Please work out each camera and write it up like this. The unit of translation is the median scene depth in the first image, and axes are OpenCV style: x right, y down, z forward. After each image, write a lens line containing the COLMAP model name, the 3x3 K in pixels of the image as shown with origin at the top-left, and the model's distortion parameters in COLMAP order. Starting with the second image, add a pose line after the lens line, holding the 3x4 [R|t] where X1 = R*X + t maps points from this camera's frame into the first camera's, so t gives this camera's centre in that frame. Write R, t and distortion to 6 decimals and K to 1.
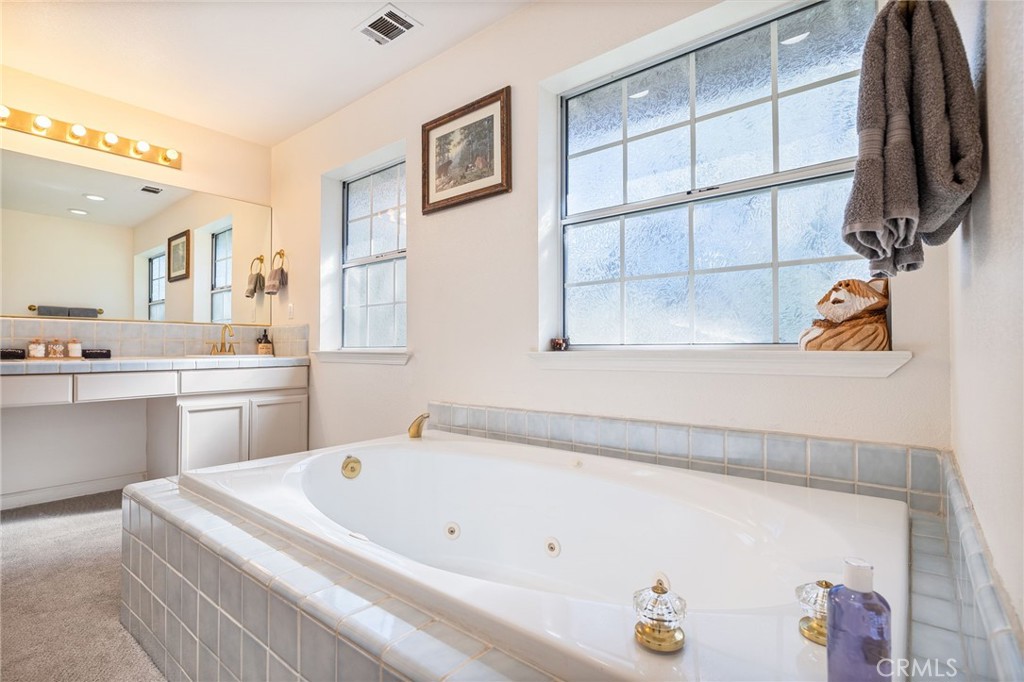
lens RADIAL K [[488.4, 0, 509.1], [0, 488.4, 360.7], [0, 0, 1]] dist [-0.004654, 0.000075]
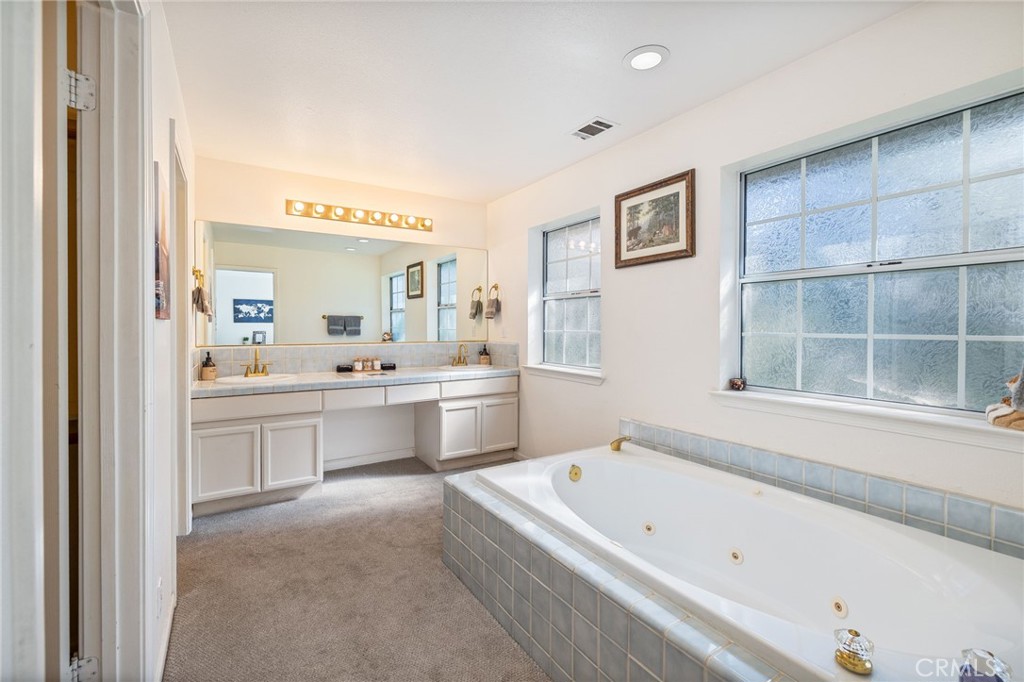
lens RADIAL K [[438.6, 0, 512.0], [0, 438.6, 341.0], [0, 0, 1]] dist [0.001146, 0.000500]
pose [[0.952042, 0.015013, -0.305600, -0.084632], [-0.012368, 0.999867, 0.010589, -0.124193], [0.305718, -0.006301, 0.952101, -0.180801]]
